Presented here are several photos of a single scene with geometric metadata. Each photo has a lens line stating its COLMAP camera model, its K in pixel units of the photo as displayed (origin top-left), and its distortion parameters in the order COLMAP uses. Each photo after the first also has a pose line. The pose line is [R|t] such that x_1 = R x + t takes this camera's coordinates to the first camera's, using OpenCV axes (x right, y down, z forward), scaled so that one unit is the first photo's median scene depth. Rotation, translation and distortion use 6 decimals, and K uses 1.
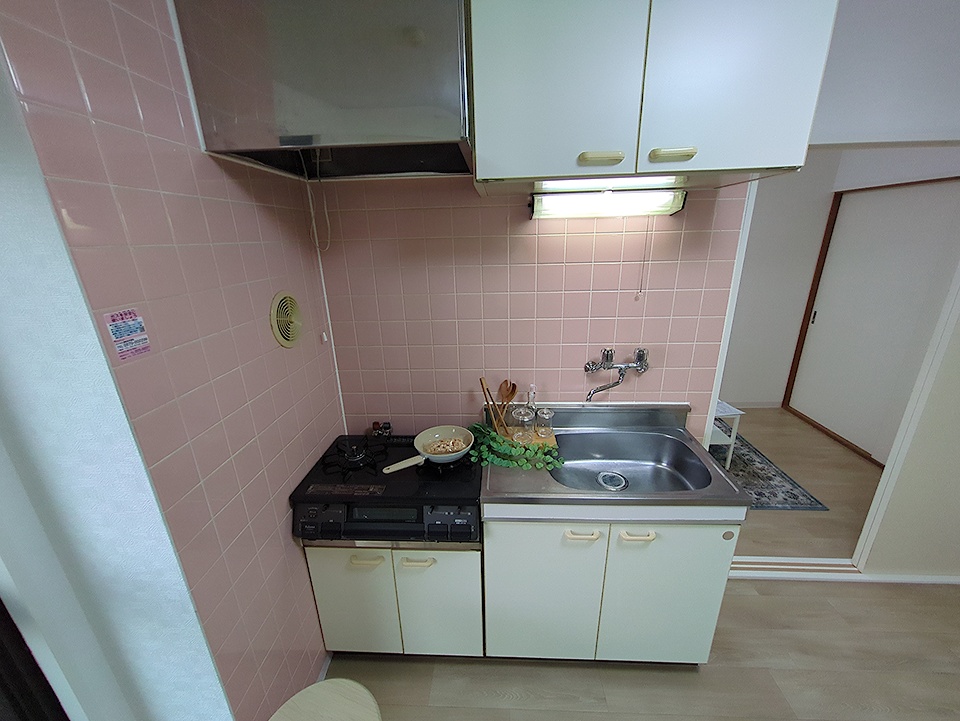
lens RADIAL K [[378.0, 0, 480.4], [0, 378.0, 361.8], [0, 0, 1]] dist [-0.005044, 0.003253]
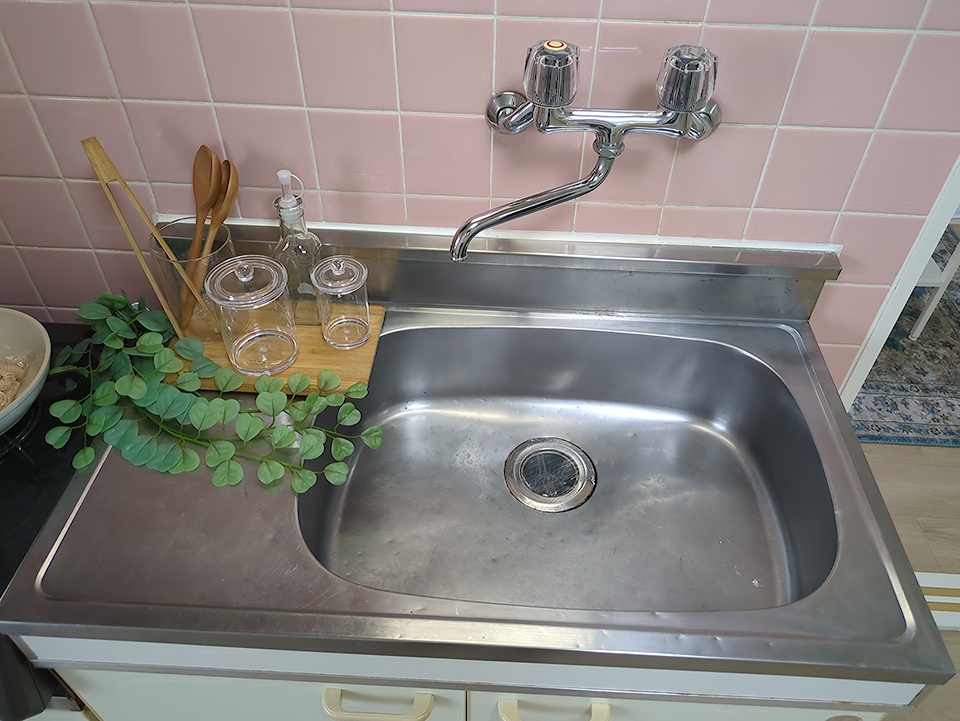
lens RADIAL K [[732.9, 0, 483.6], [0, 732.9, 360.3], [0, 0, 1]] dist [0.029896, 0.001595]
pose [[0.998889, 0.029180, 0.037008, 0.277253], [-0.042042, 0.906575, 0.419945, -0.047065], [-0.021296, -0.421035, 0.906795, 0.482169]]
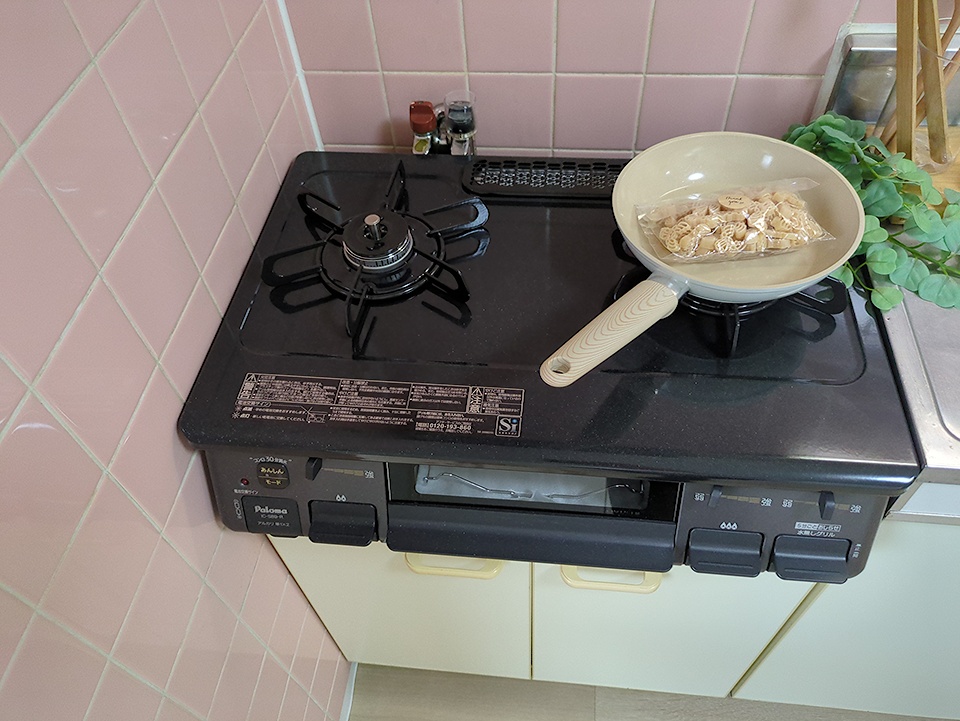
lens RADIAL K [[732.9, 0, 480.3], [0, 732.9, 361.8], [0, 0, 1]] dist [0.029896, 0.001595]
pose [[0.997375, 0.027119, -0.067141, -0.218551], [0.013892, 0.838337, 0.544975, 0.028409], [0.071066, -0.544477, 0.835760, 0.512717]]
